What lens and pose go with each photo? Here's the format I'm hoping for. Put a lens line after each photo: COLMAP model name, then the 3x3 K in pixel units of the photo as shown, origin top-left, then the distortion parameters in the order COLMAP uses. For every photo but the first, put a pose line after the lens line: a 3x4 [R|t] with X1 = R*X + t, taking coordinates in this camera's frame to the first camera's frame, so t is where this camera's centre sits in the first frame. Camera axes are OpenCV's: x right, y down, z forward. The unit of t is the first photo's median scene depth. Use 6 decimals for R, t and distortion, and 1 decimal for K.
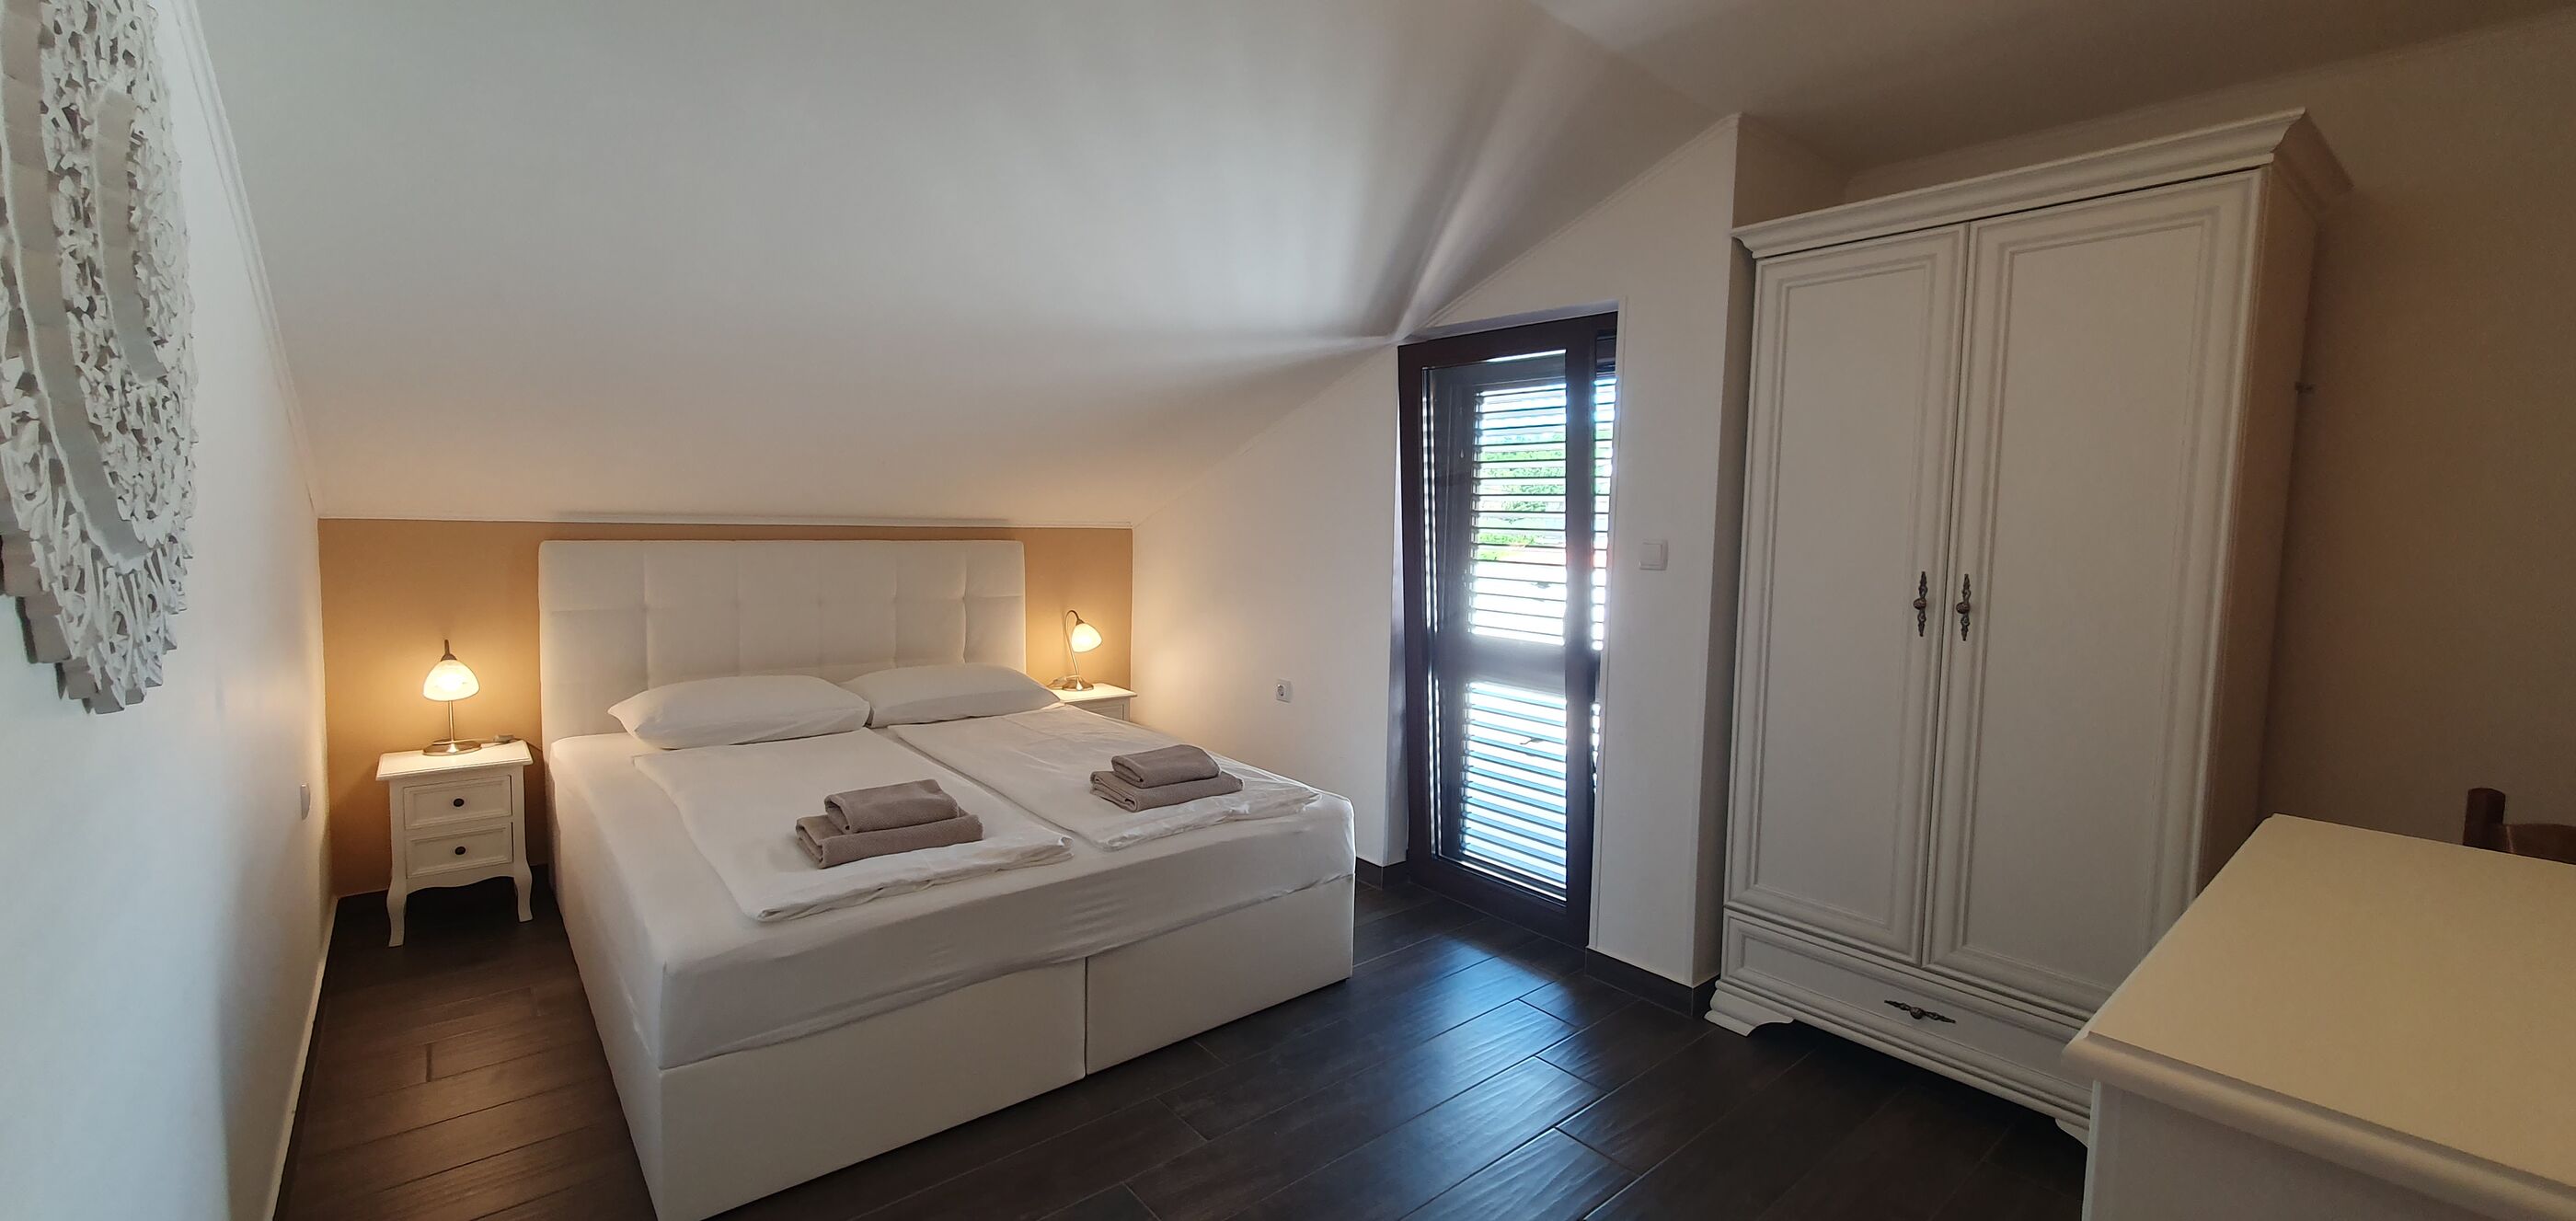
lens RADIAL K [[1019.4, 0, 1278.3], [0, 1019.4, 583.0], [0, 0, 1]] dist [0.003863, 0.001014]
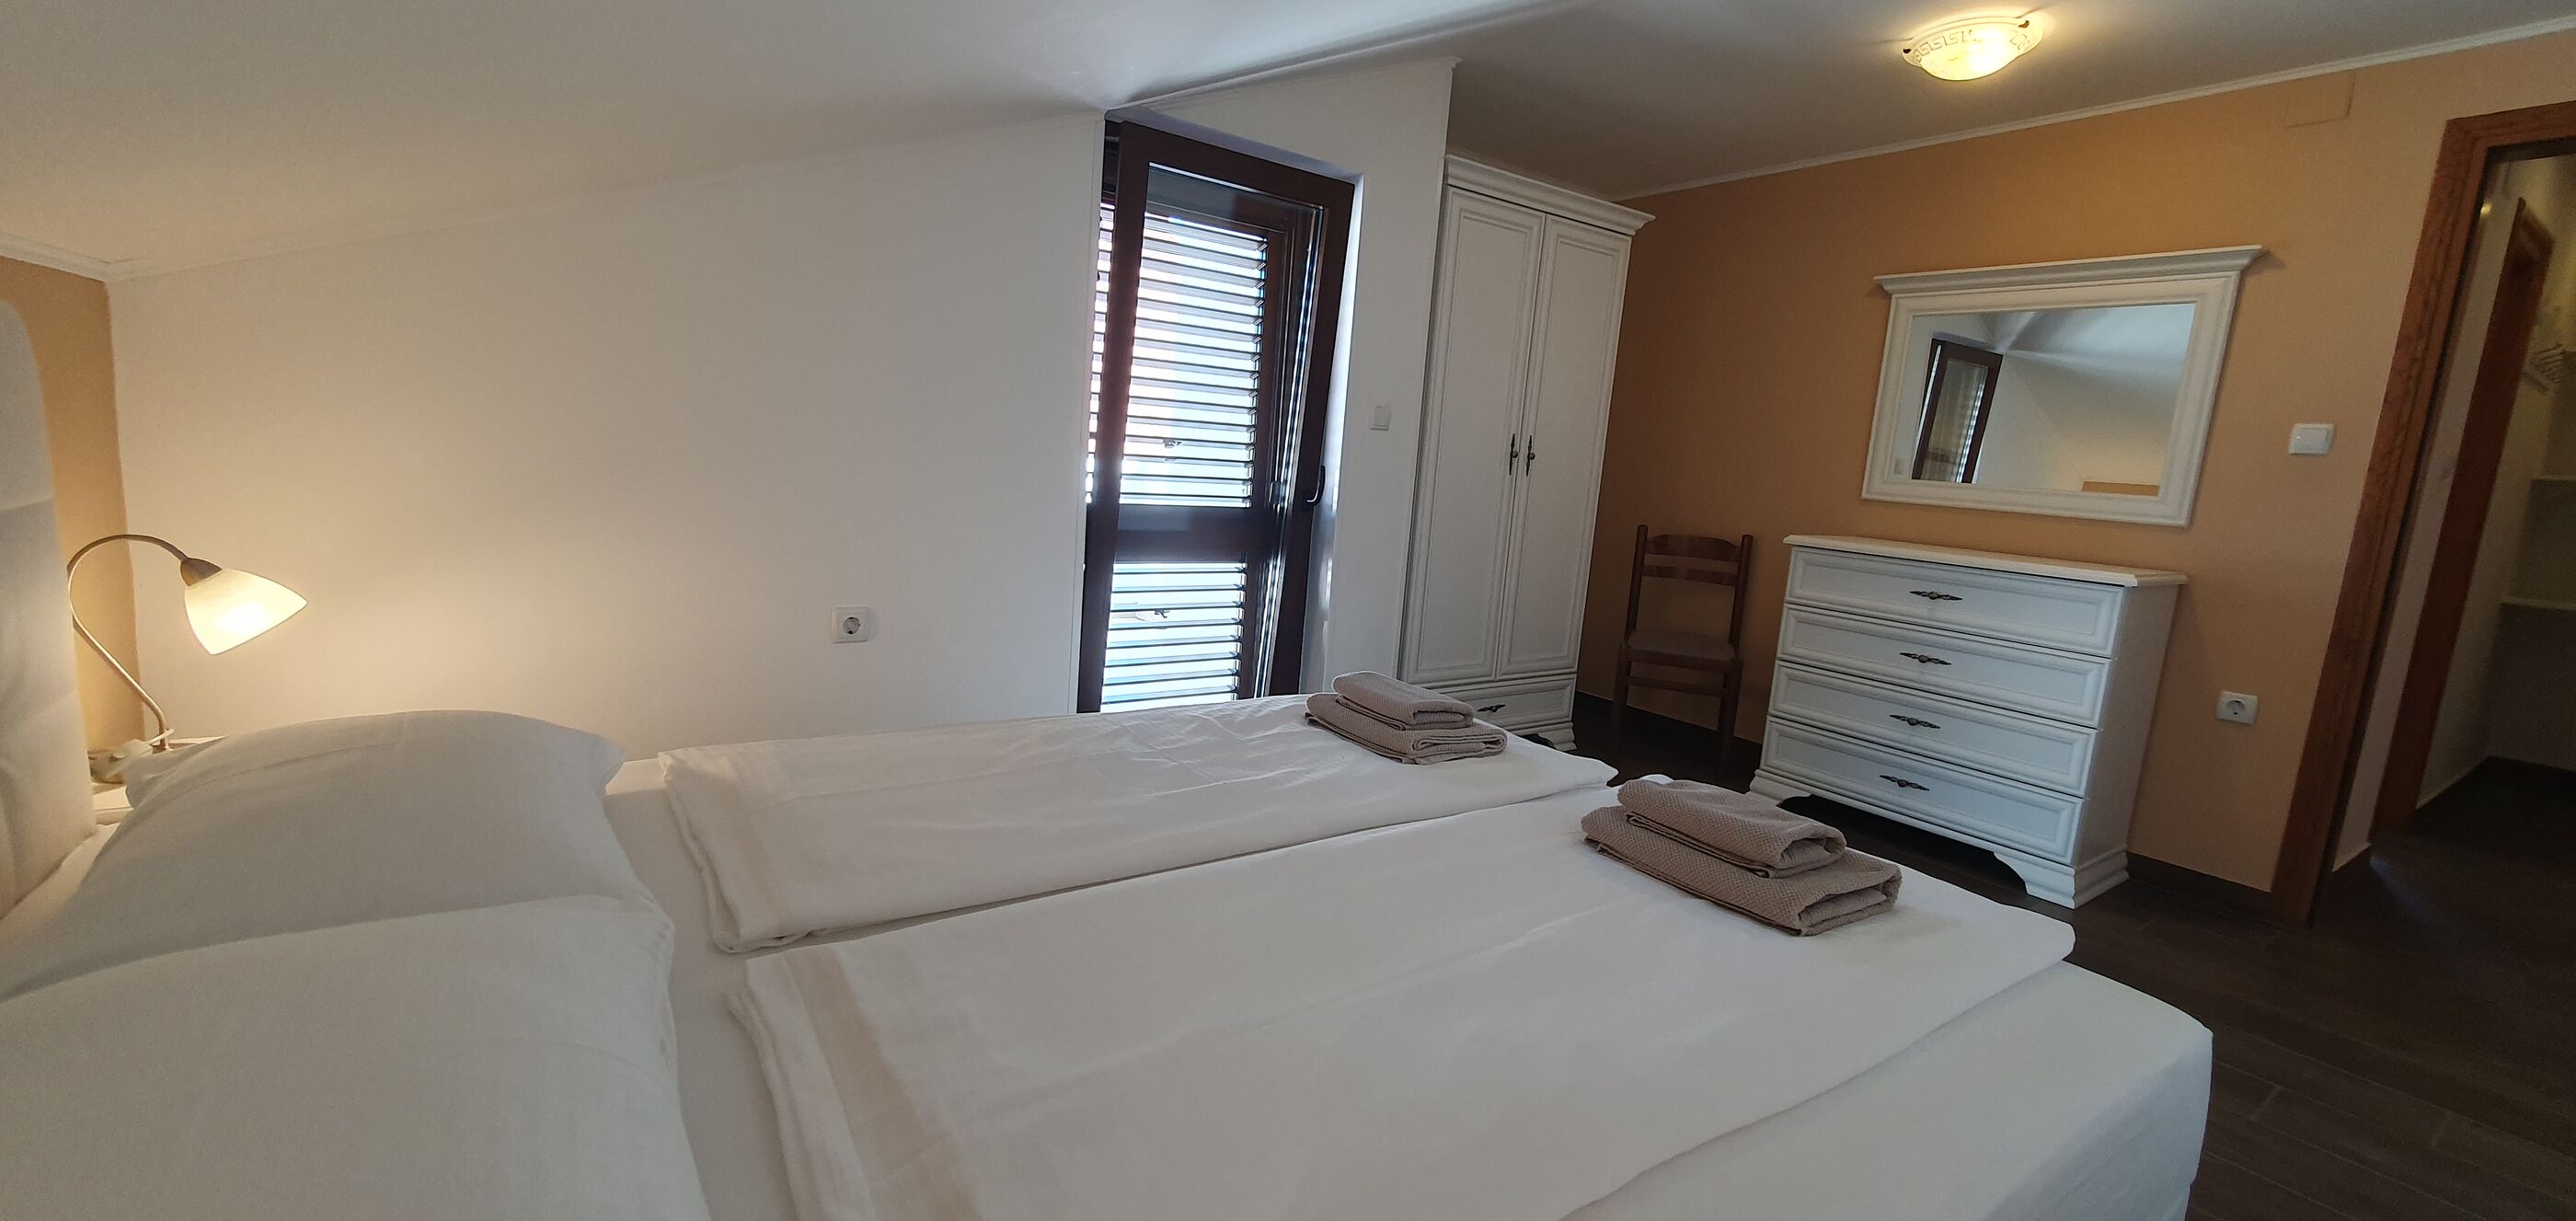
lens RADIAL K [[1019.4, 0, 1290.1], [0, 1019.4, 592.2], [0, 0, 1]] dist [0.003863, 0.001014]
pose [[0.093537, -0.153144, 0.983767, -0.707107], [-0.000008, 0.988099, 0.153819, -0.007949], [-0.995616, -0.014396, 0.092423, 0.857822]]
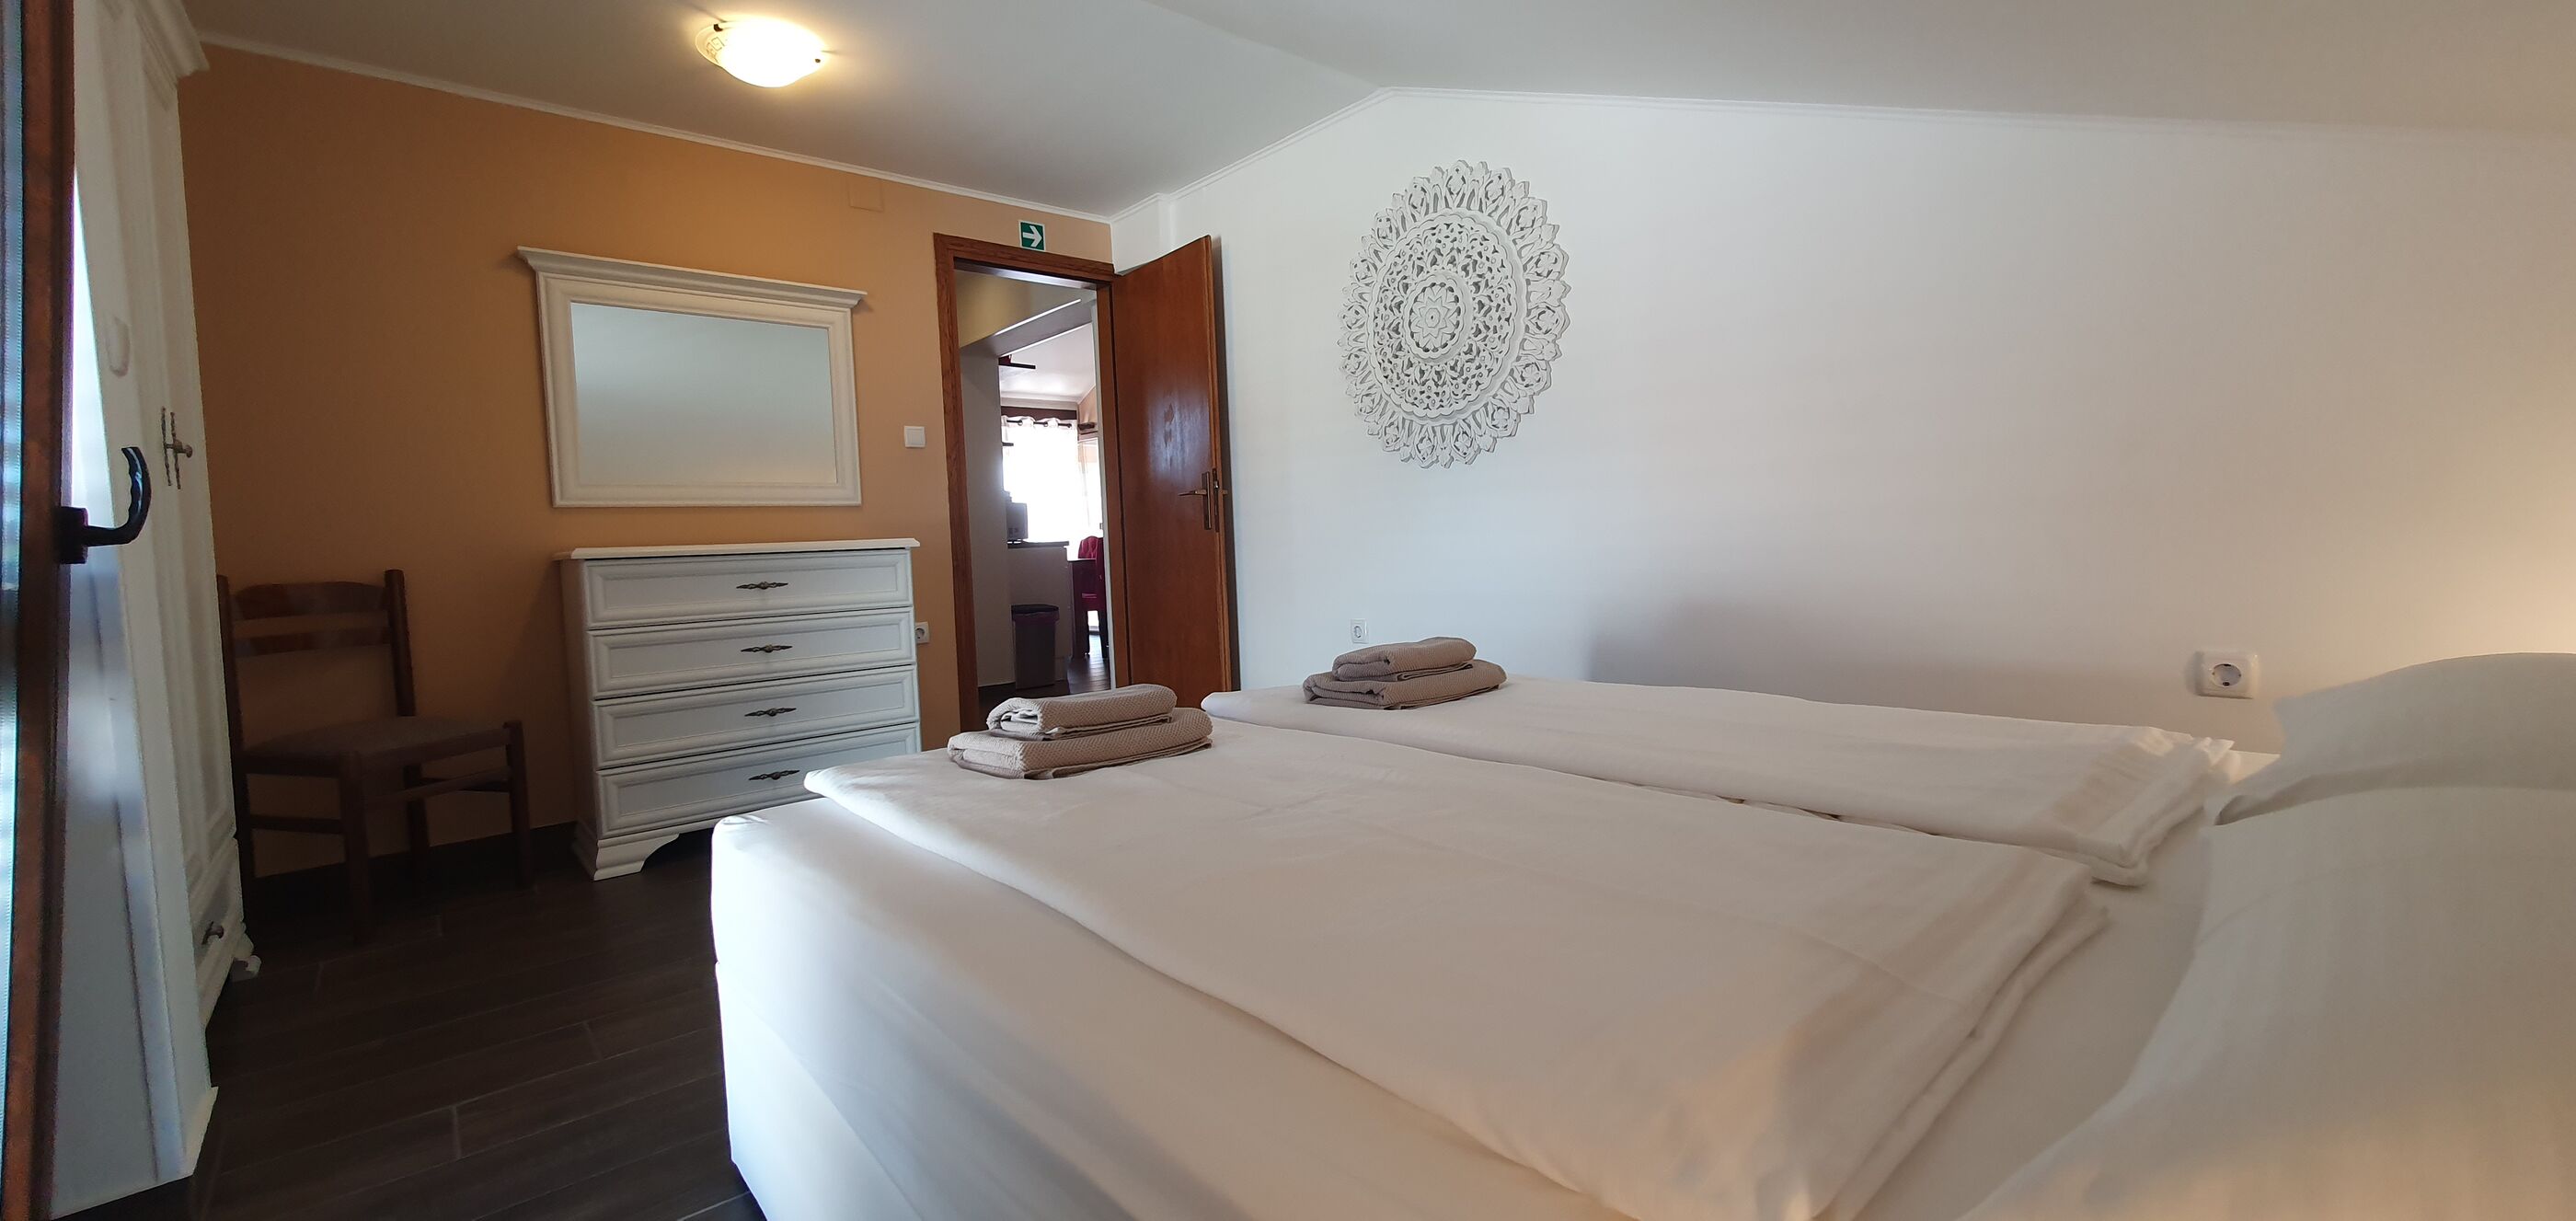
lens RADIAL K [[1019.4, 0, 1299.0], [0, 1019.4, 591.7], [0, 0, 1]] dist [0.003863, 0.001014]
pose [[-0.999565, 0.019972, -0.021720, -0.188296], [0.017005, 0.991482, 0.129132, 0.031616], [0.024114, 0.128707, -0.991389, 1.336305]]
